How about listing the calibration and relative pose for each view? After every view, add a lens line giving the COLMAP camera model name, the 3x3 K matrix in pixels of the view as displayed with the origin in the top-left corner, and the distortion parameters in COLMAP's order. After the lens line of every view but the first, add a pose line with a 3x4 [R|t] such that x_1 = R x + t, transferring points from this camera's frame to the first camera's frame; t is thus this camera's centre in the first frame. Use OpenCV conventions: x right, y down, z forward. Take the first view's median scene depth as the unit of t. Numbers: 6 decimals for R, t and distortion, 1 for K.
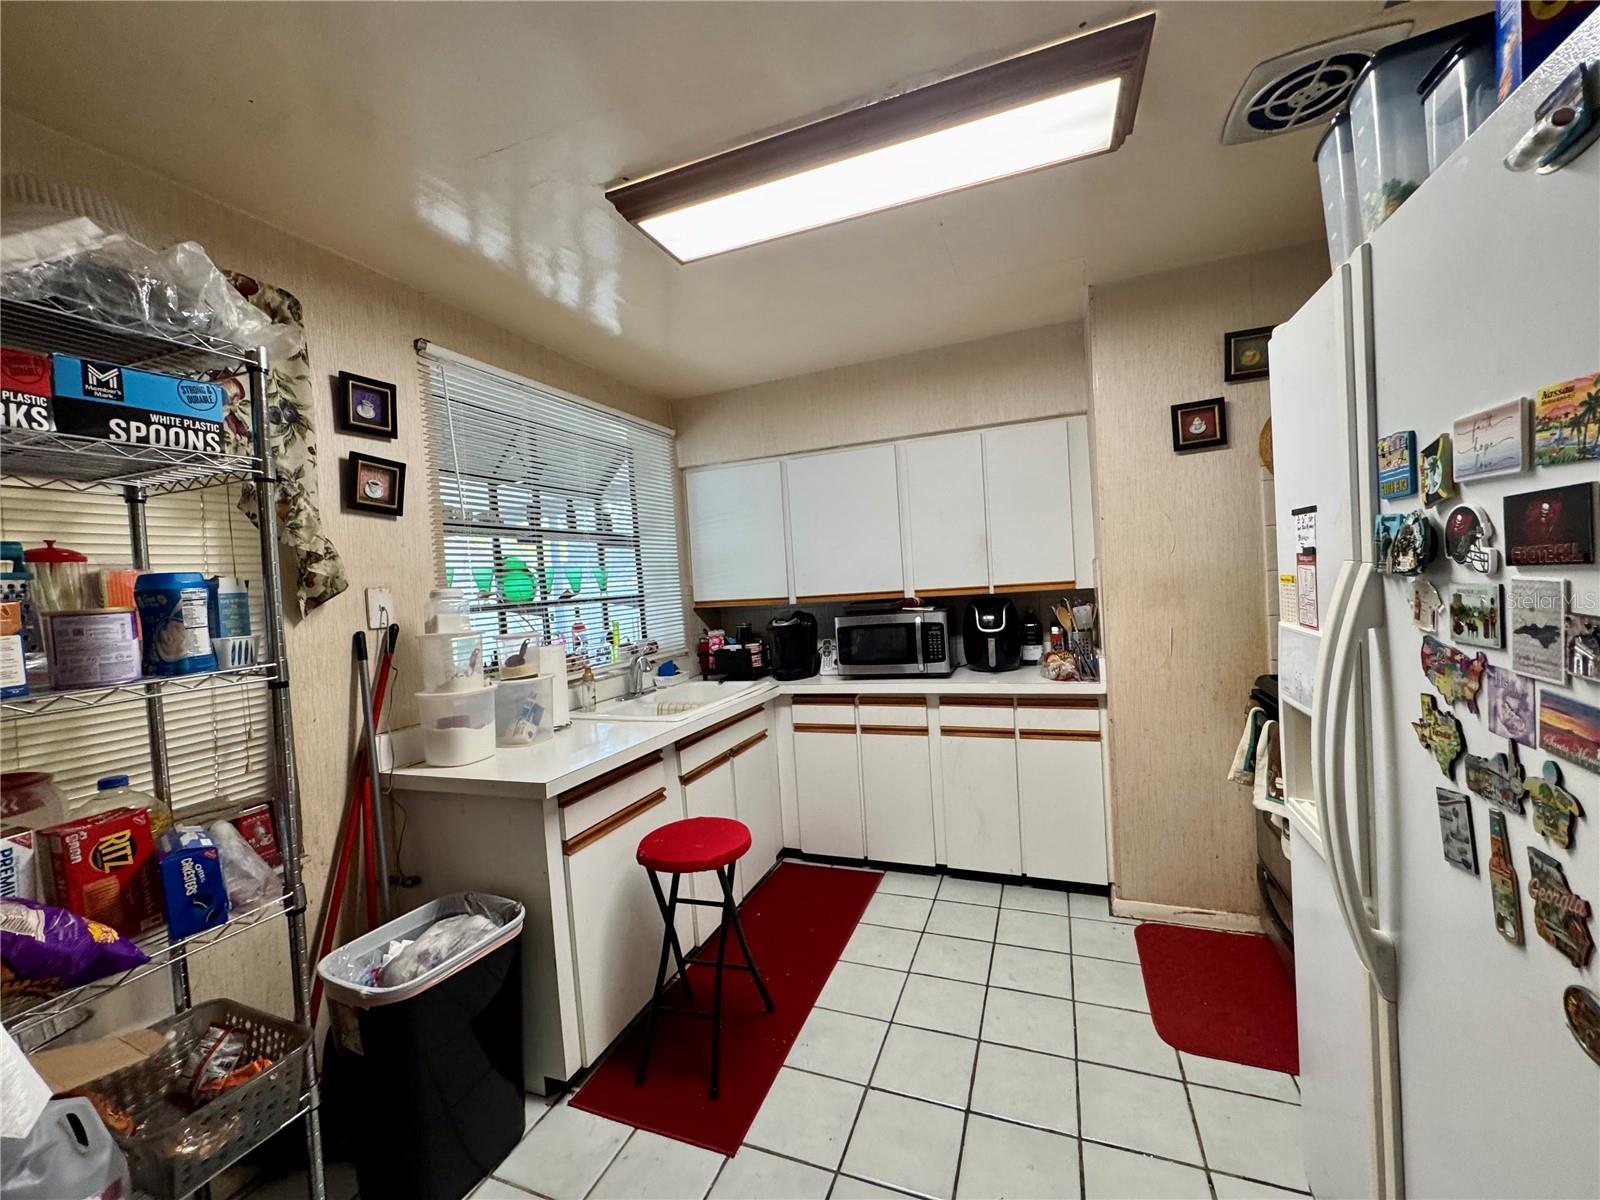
lens RADIAL K [[637.9, 0, 800.0], [0, 637.9, 600.0], [0, 0, 1]] dist [-0.002246, 0.000108]
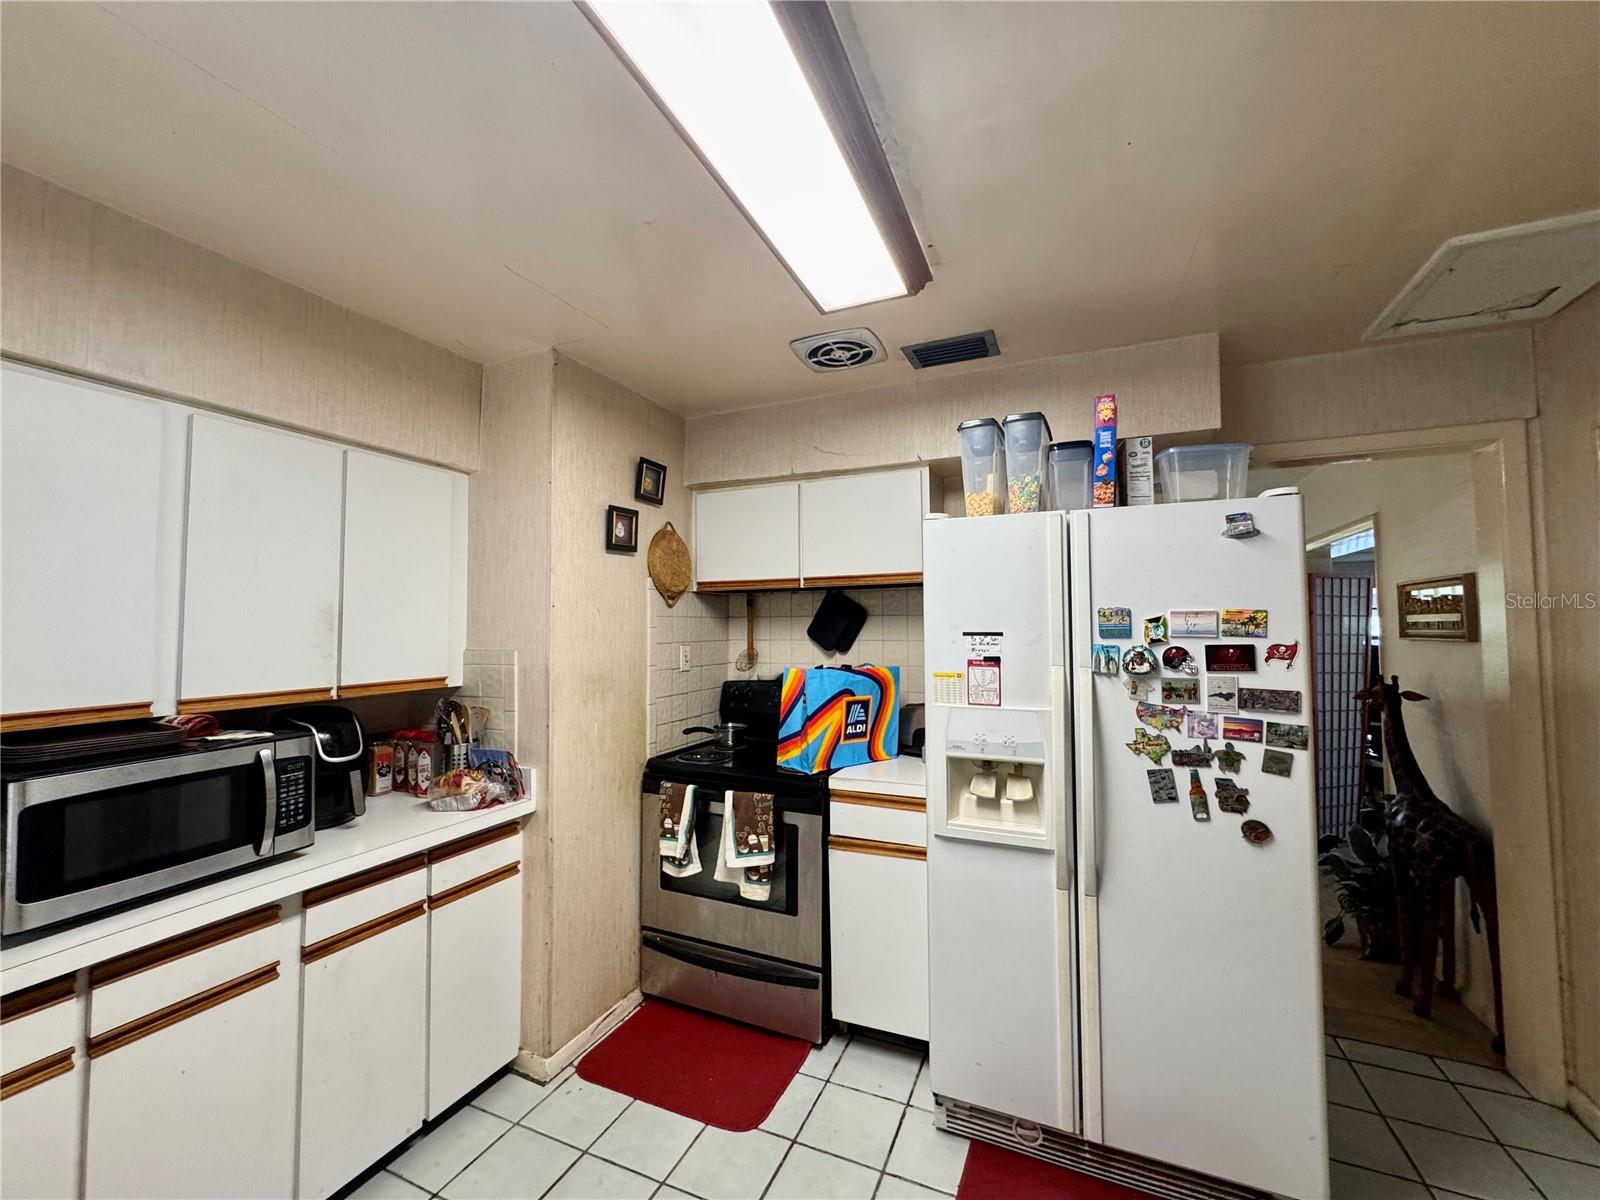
lens RADIAL K [[637.9, 0, 800.0], [0, 637.9, 600.0], [0, 0, 1]] dist [-0.002246, 0.000108]
pose [[0.034992, 0.103376, 0.994027, -0.413459], [0.035597, 0.993876, -0.104614, -0.033447], [-0.998753, 0.039045, 0.031098, 0.666006]]
